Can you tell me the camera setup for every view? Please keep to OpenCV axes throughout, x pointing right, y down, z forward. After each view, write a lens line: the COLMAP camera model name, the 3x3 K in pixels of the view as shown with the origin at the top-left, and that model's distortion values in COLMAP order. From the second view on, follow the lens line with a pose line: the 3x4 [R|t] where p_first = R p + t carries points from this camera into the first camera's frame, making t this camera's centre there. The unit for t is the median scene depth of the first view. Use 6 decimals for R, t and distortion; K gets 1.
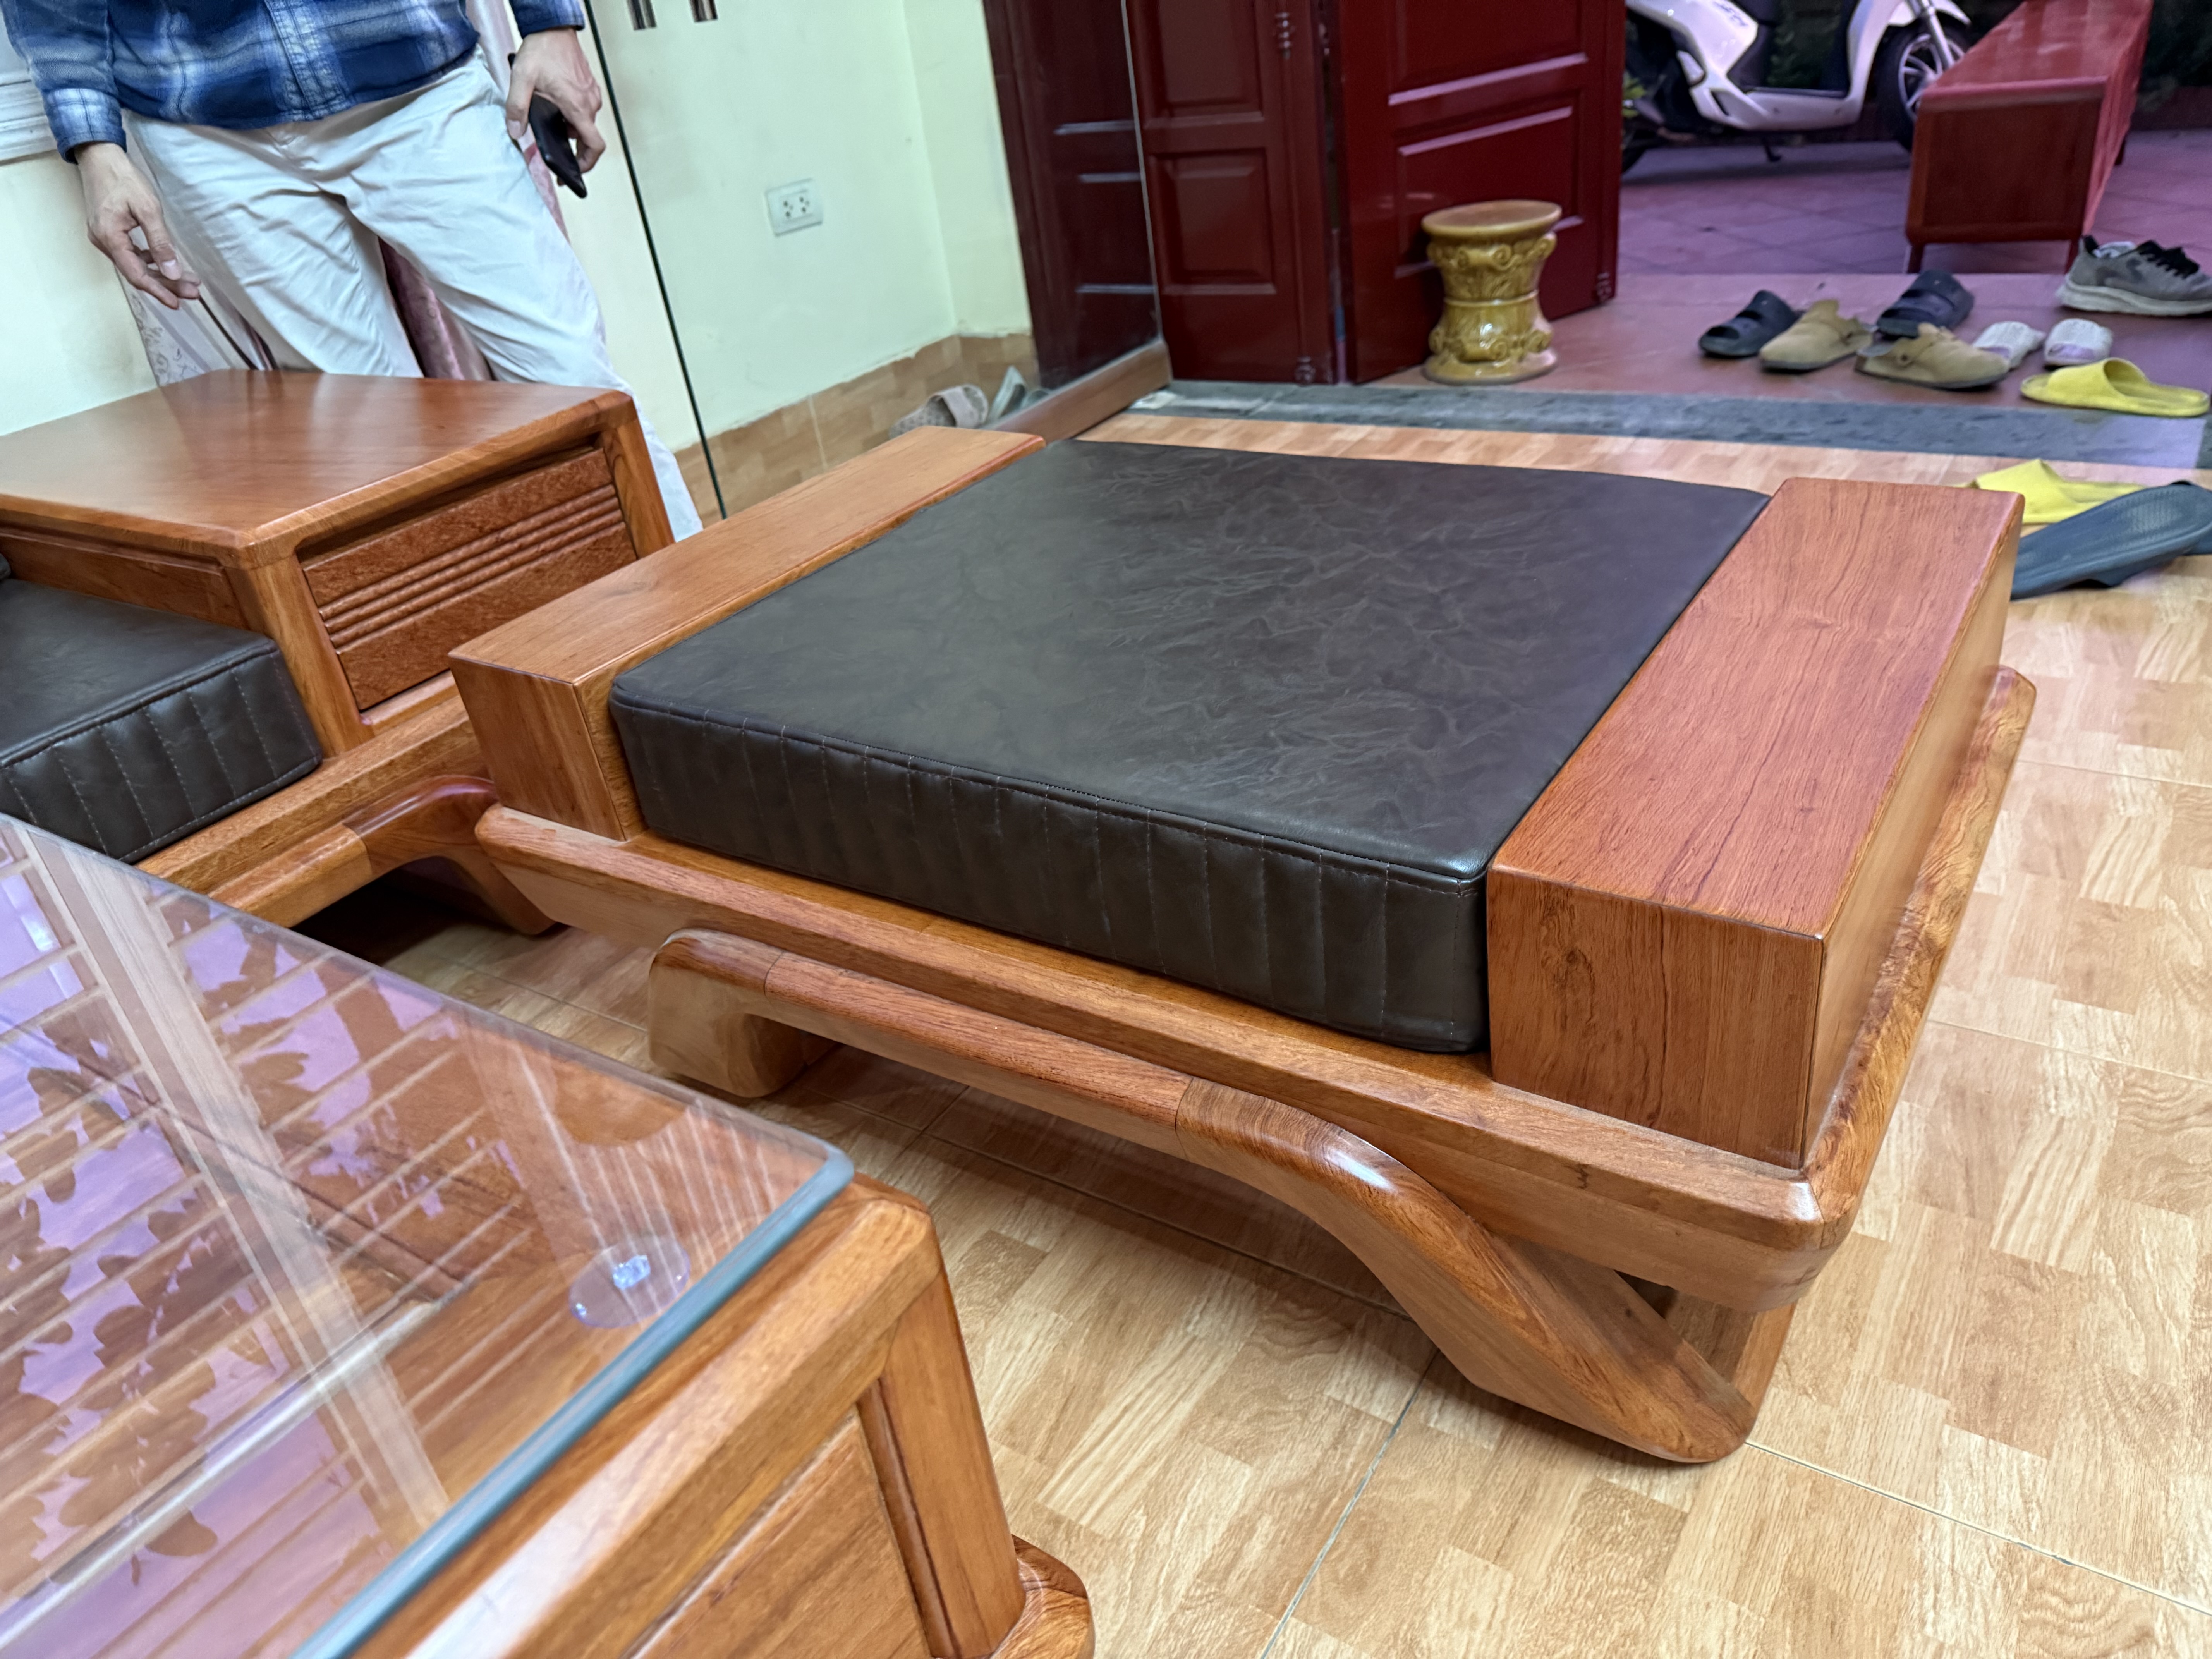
lens RADIAL K [[1604.4, 0, 1138.7], [0, 1604.4, 833.9], [0, 0, 1]] dist [0.003693, -0.006622]
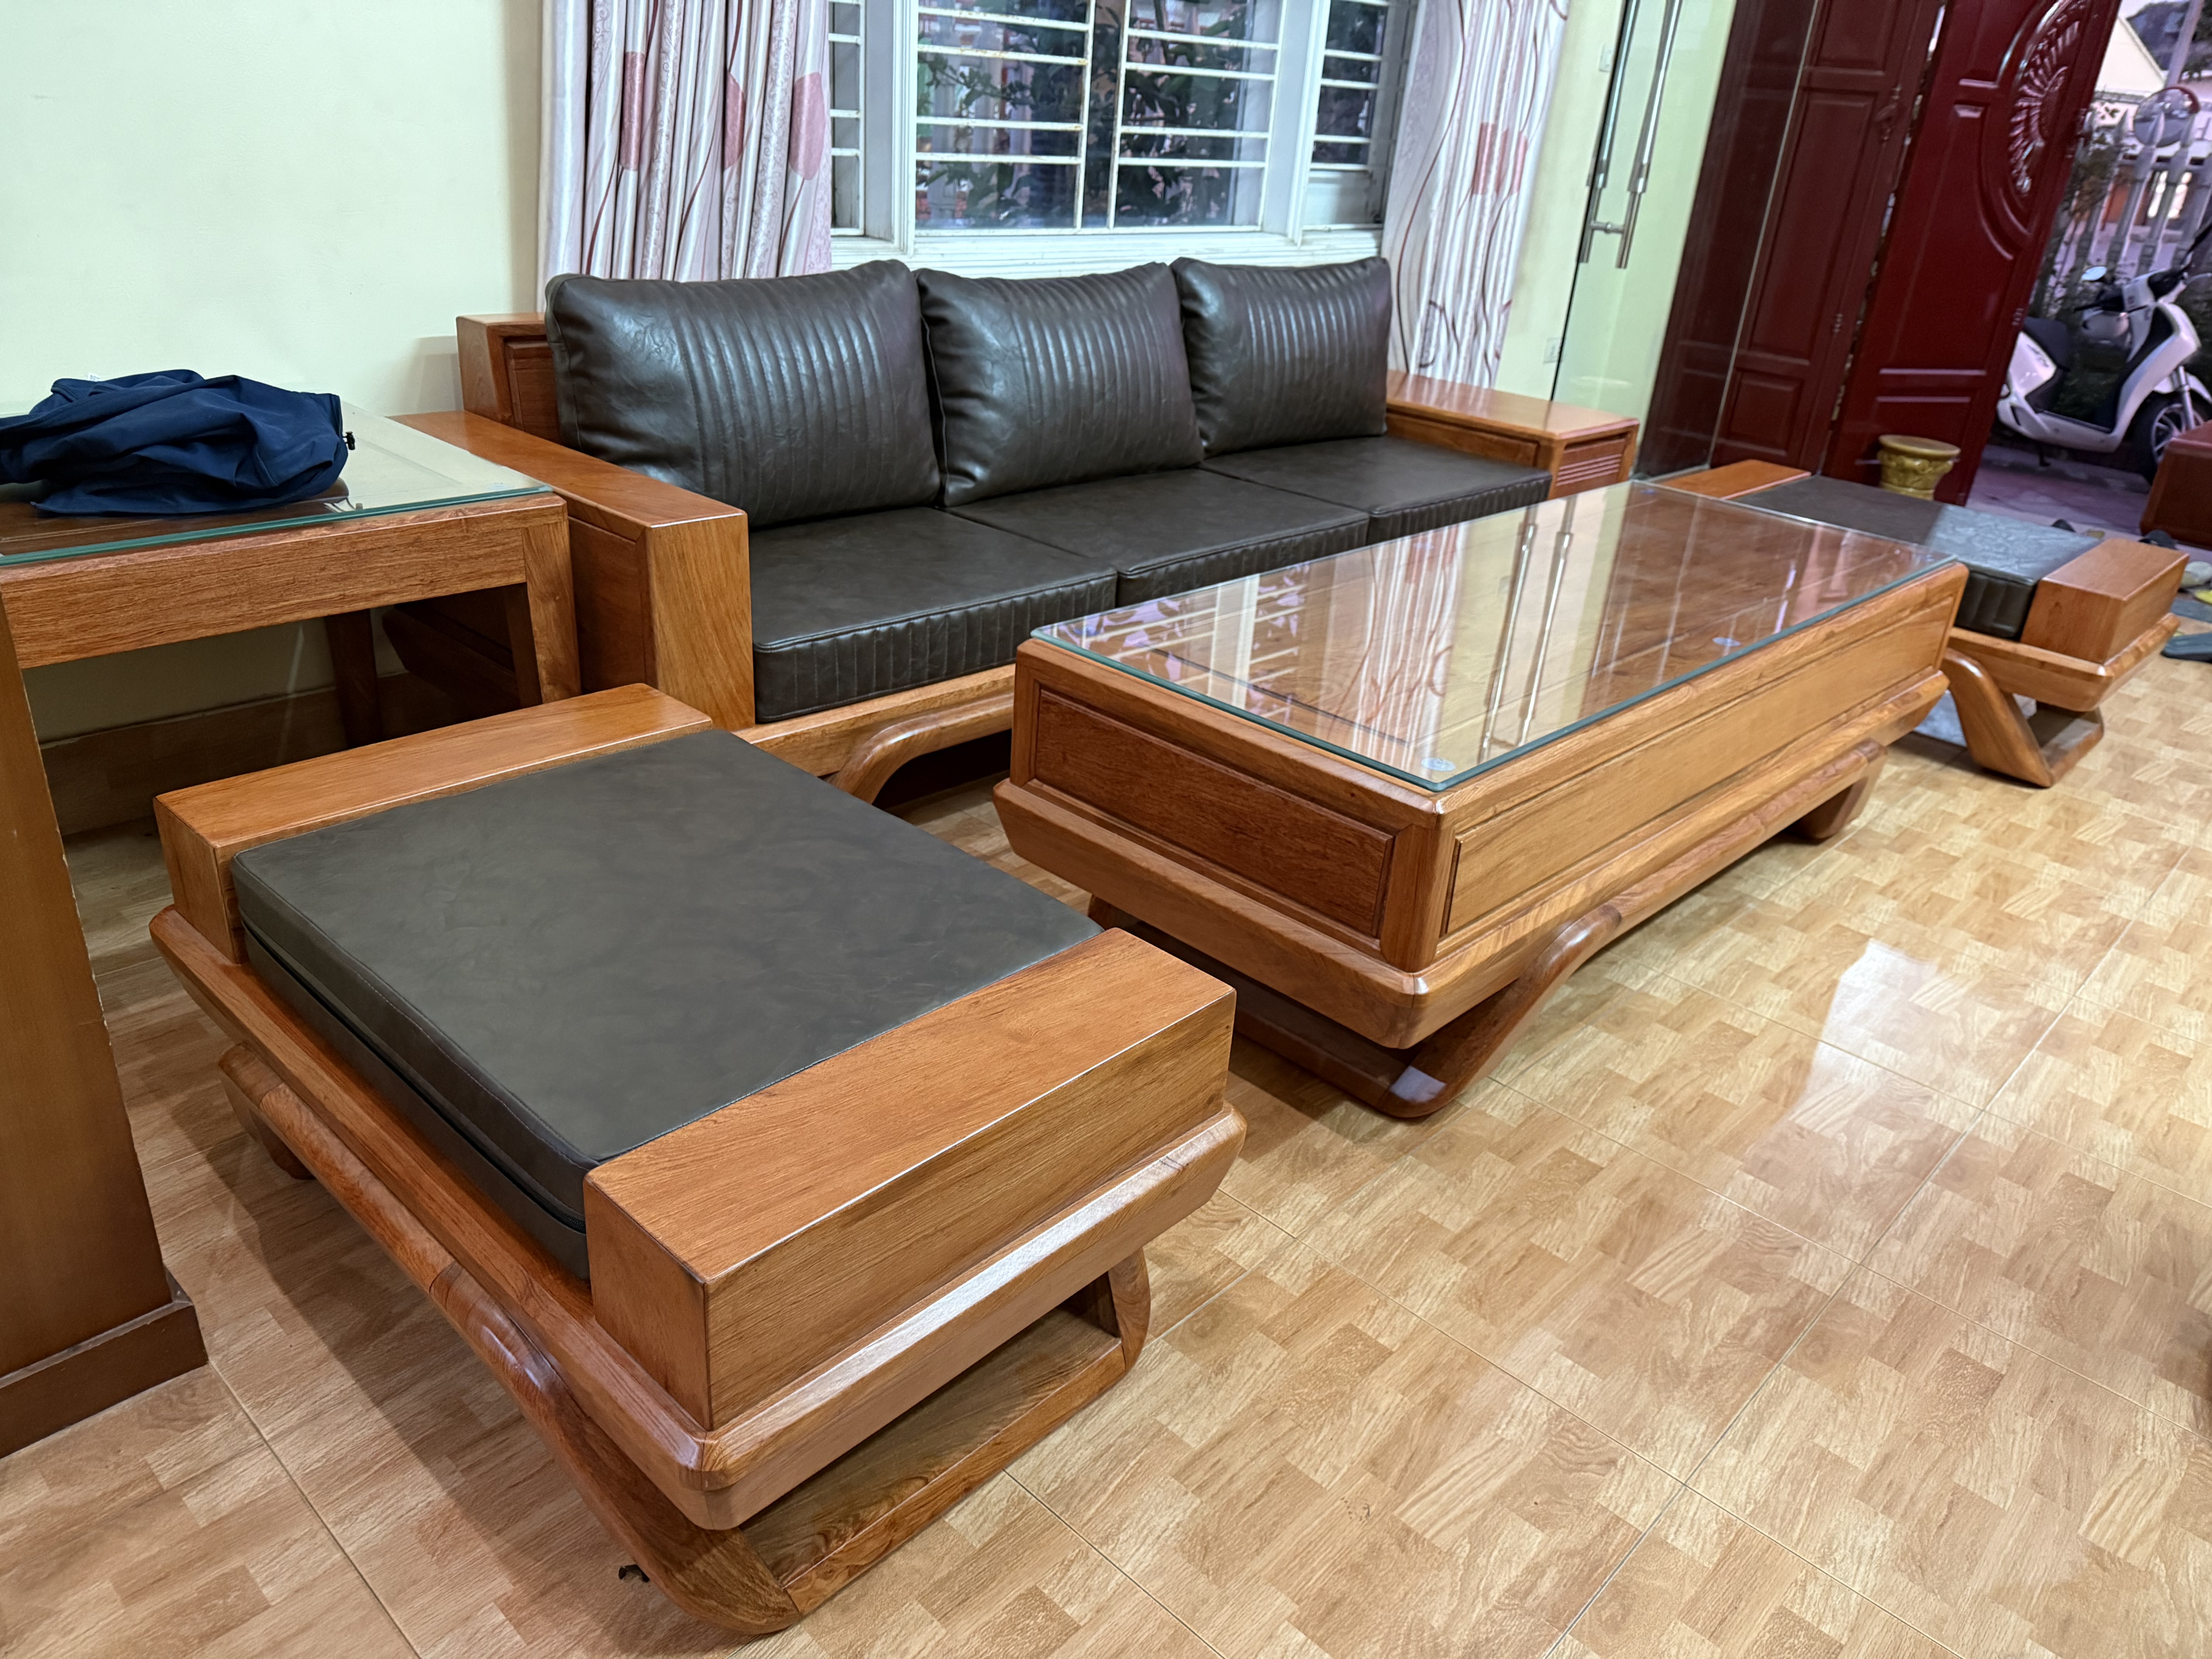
lens RADIAL K [[1625.6, 0, 1134.1], [0, 1625.6, 824.4], [0, 0, 1]] dist [-0.001944, -0.004153]
pose [[0.965842, 0.251185, -0.063684, -0.875782], [-0.255844, 0.963367, -0.080420, 0.853165], [0.041151, 0.093966, 0.994725, -1.732721]]
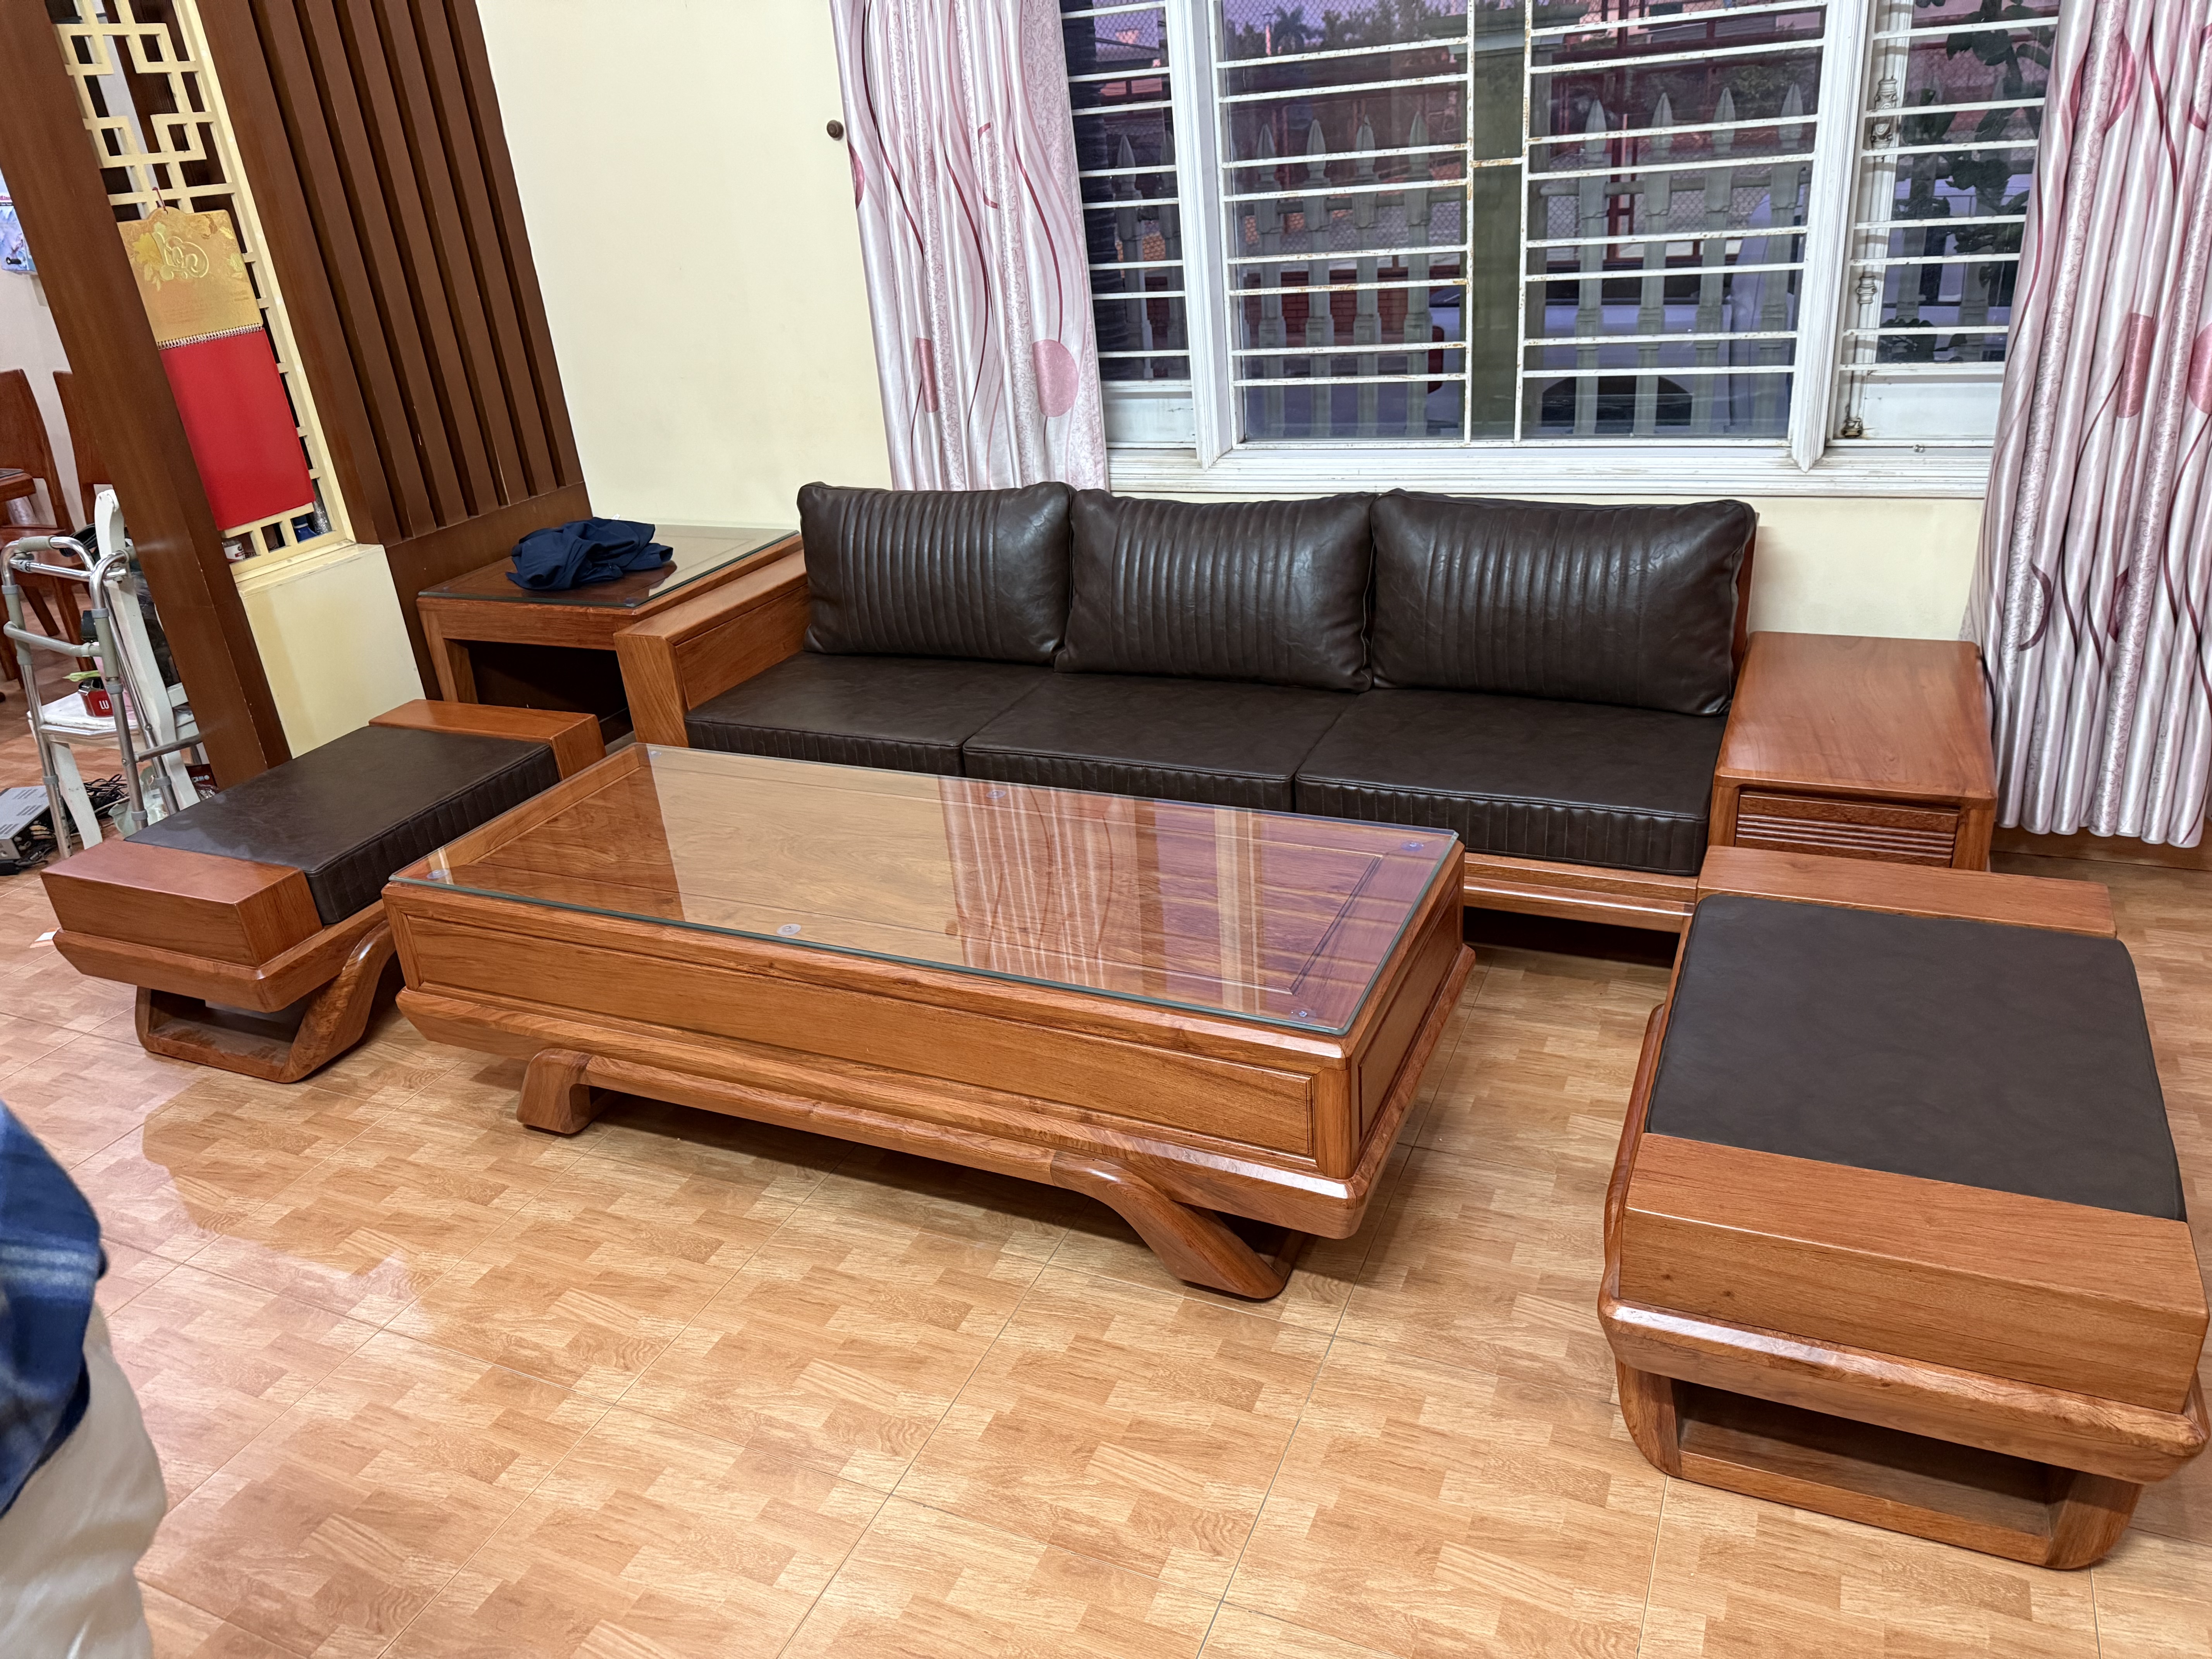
lens RADIAL K [[1571.1, 0, 1100.3], [0, 1571.1, 813.0], [0, 0, 1]] dist [0.163588, -0.337615]
pose [[0.158676, 0.508418, -0.846365, 1.056971], [-0.437822, 0.804567, 0.401227, -0.591144], [0.884949, 0.306892, 0.350262, -0.414615]]
